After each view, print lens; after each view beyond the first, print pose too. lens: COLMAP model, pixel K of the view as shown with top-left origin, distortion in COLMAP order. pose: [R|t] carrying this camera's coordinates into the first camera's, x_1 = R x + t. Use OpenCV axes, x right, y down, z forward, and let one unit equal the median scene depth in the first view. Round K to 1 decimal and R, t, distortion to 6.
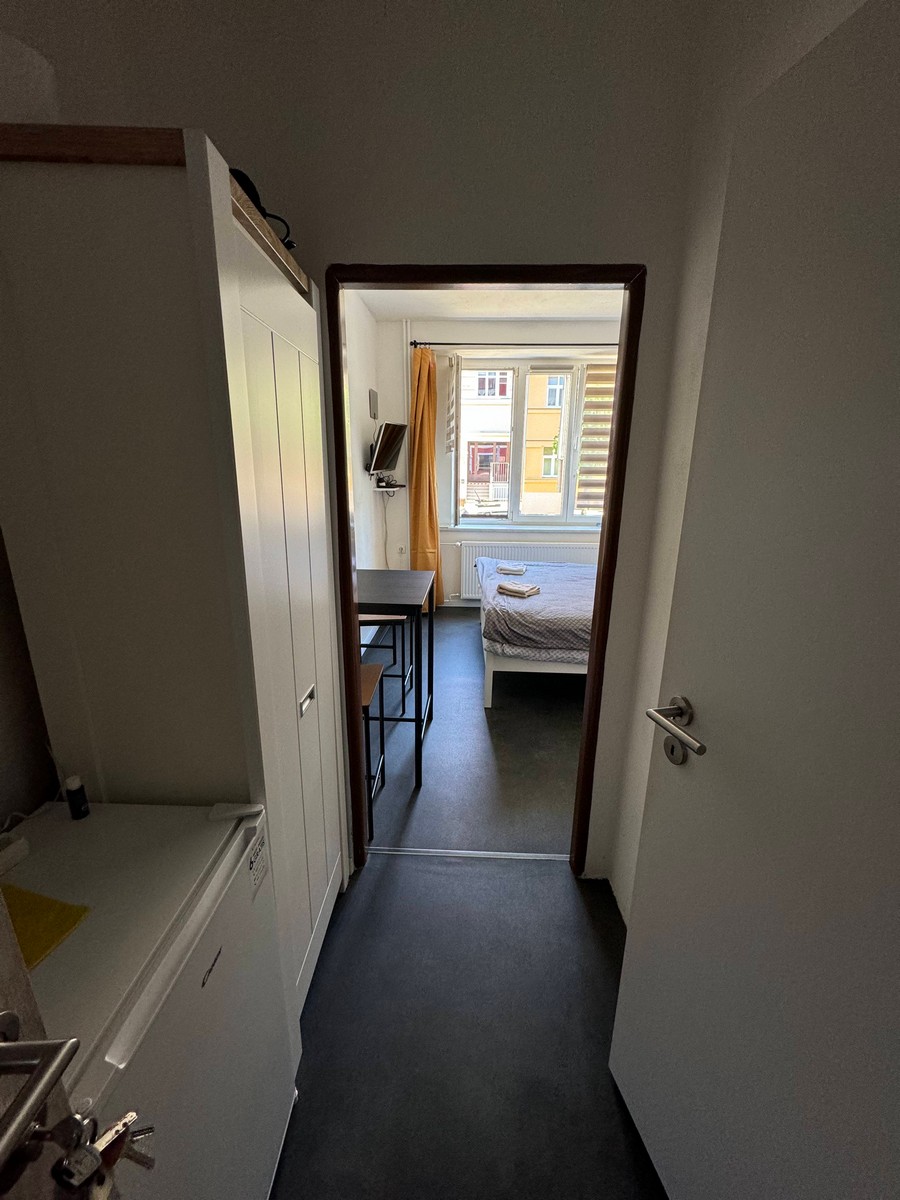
lens RADIAL K [[482.7, 0, 449.1], [0, 482.7, 602.6], [0, 0, 1]] dist [-0.000047, -0.000027]
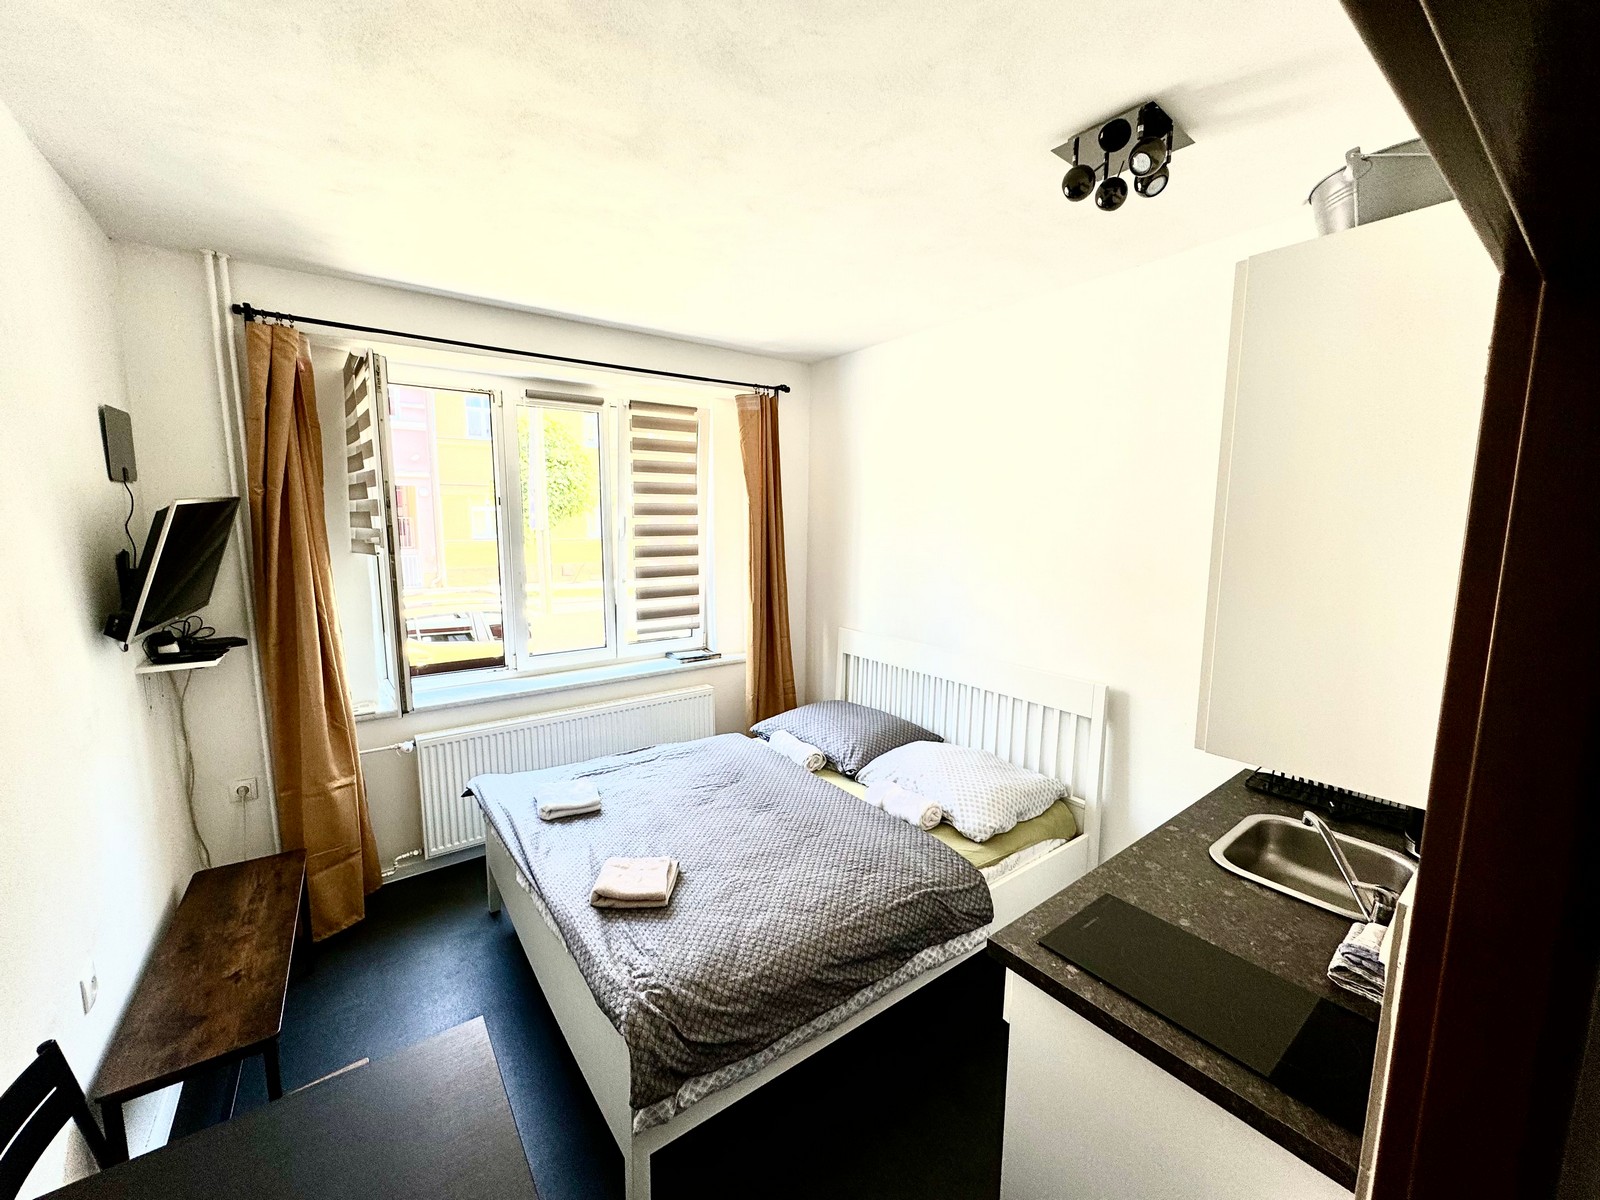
lens RADIAL K [[643.6, 0, 801.1], [0, 643.6, 598.9], [0, 0, 1]] dist [-0.000047, -0.000027]
pose [[0.778354, -0.086102, 0.621893, -0.063594], [0.173355, 0.981517, -0.081077, -0.158135], [-0.603418, 0.170915, 0.778894, 0.308228]]
